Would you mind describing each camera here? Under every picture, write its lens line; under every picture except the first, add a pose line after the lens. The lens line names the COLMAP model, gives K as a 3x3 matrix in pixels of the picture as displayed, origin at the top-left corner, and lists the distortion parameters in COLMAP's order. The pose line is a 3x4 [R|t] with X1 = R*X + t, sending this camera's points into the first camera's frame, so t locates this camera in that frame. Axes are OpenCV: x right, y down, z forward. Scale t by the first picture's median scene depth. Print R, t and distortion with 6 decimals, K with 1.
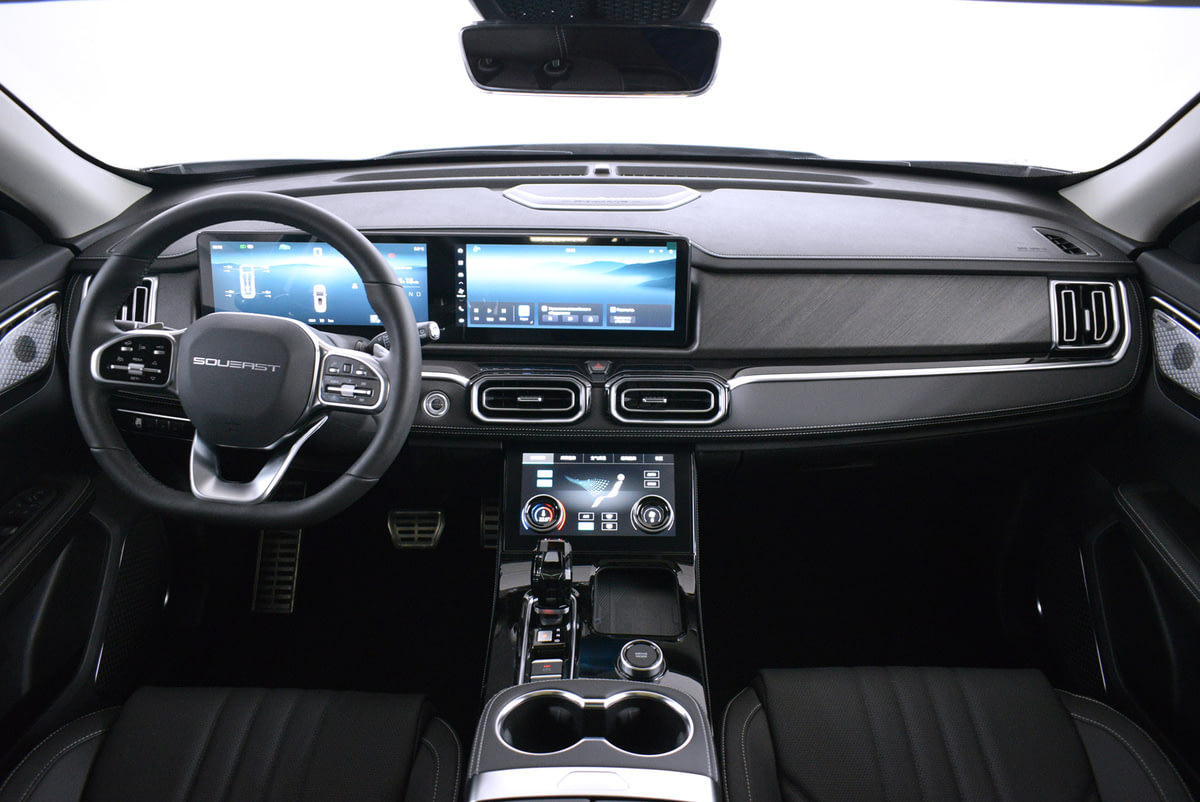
lens RADIAL K [[938.3, 0, 593.8], [0, 938.3, 402.3], [0, 0, 1]] dist [-0.009031, 0.005471]
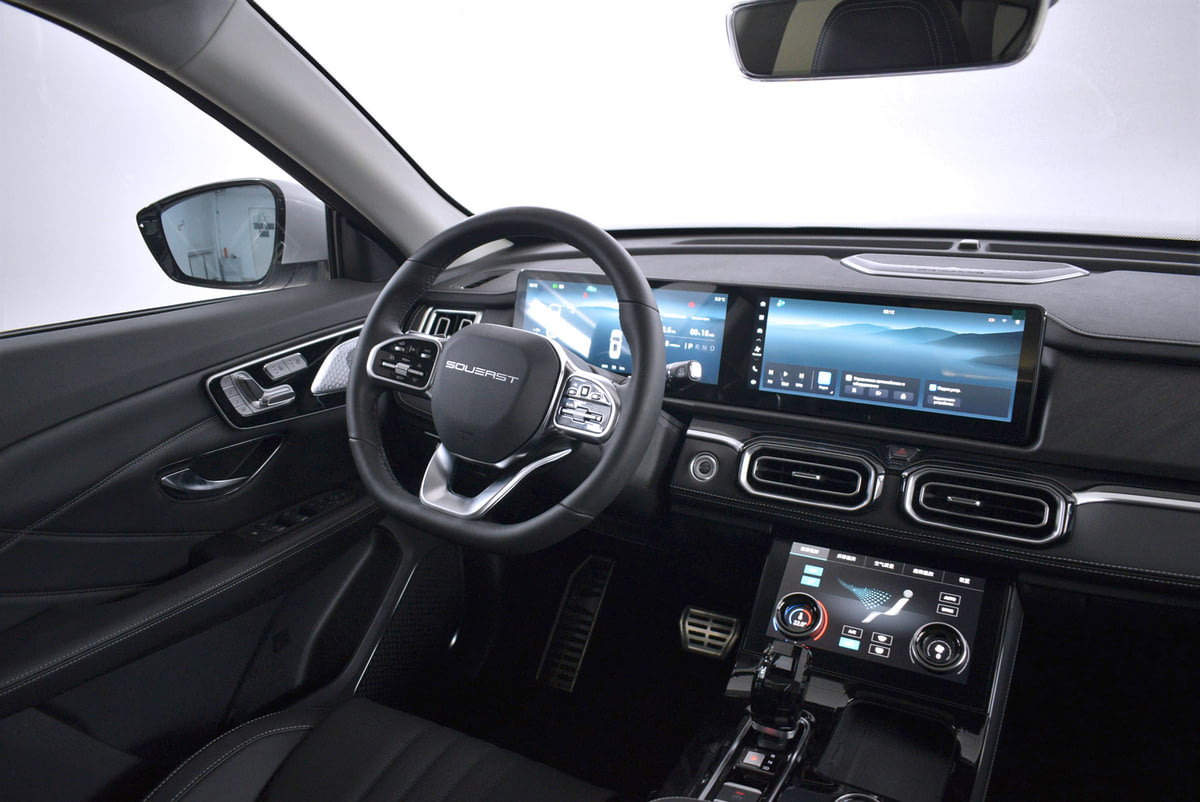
lens RADIAL K [[938.3, 0, 596.1], [0, 938.3, 402.6], [0, 0, 1]] dist [-0.009031, 0.005471]
pose [[0.881532, 0.116354, -0.457563, 0.138806], [-0.192061, 0.973719, -0.122412, 0.070307], [0.431294, 0.195790, 0.880711, 0.166155]]
